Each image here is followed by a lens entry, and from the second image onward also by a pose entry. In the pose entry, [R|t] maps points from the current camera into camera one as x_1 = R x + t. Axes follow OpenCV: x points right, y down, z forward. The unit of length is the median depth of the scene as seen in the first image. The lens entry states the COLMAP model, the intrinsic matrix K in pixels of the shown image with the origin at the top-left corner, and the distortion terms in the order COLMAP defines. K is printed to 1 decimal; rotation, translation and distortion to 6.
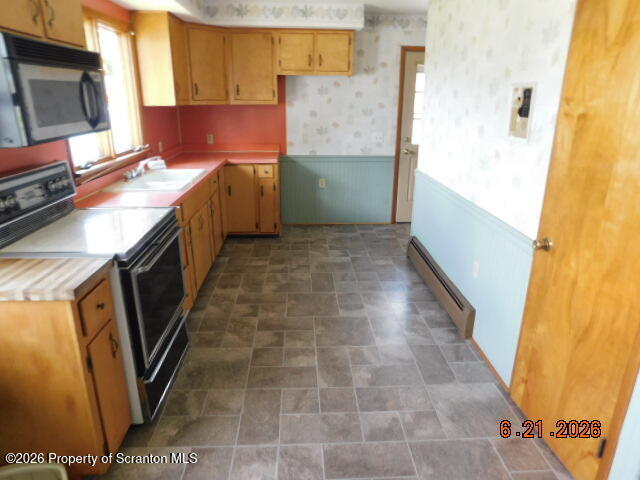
lens RADIAL K [[421.4, 0, 320.9], [0, 421.4, 241.3], [0, 0, 1]] dist [-0.042080, 0.033332]
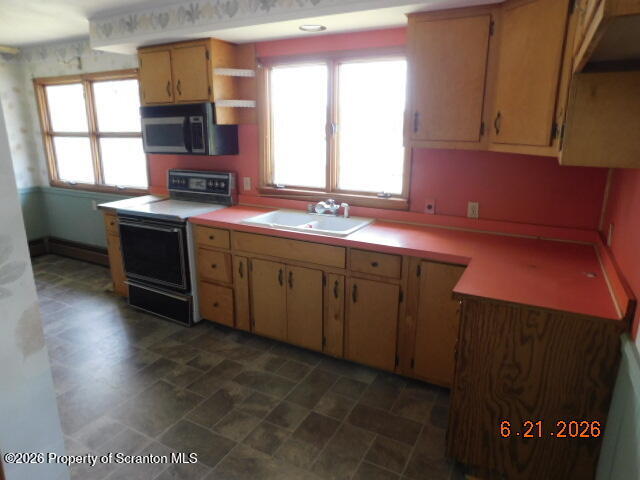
lens RADIAL K [[421.4, 0, 322.4], [0, 421.4, 239.6], [0, 0, 1]] dist [-0.042080, 0.033332]
pose [[-0.515168, 0.215876, -0.829457, 0.514720], [-0.285209, 0.869429, 0.403421, -0.668122], [0.808243, 0.444398, -0.386333, 1.889793]]
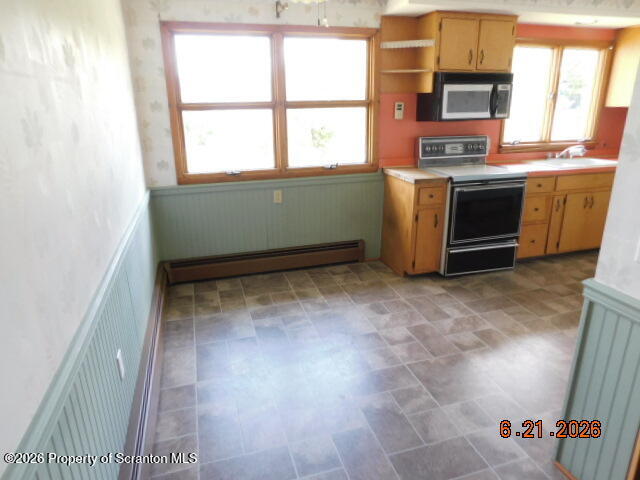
lens RADIAL K [[421.4, 0, 322.5], [0, 421.4, 238.1], [0, 0, 1]] dist [-0.042080, 0.033332]
pose [[0.251000, 0.292792, -0.922644, 0.921429], [-0.305898, 0.928304, 0.211370, 0.046934], [0.918382, 0.229181, 0.322569, -0.103639]]
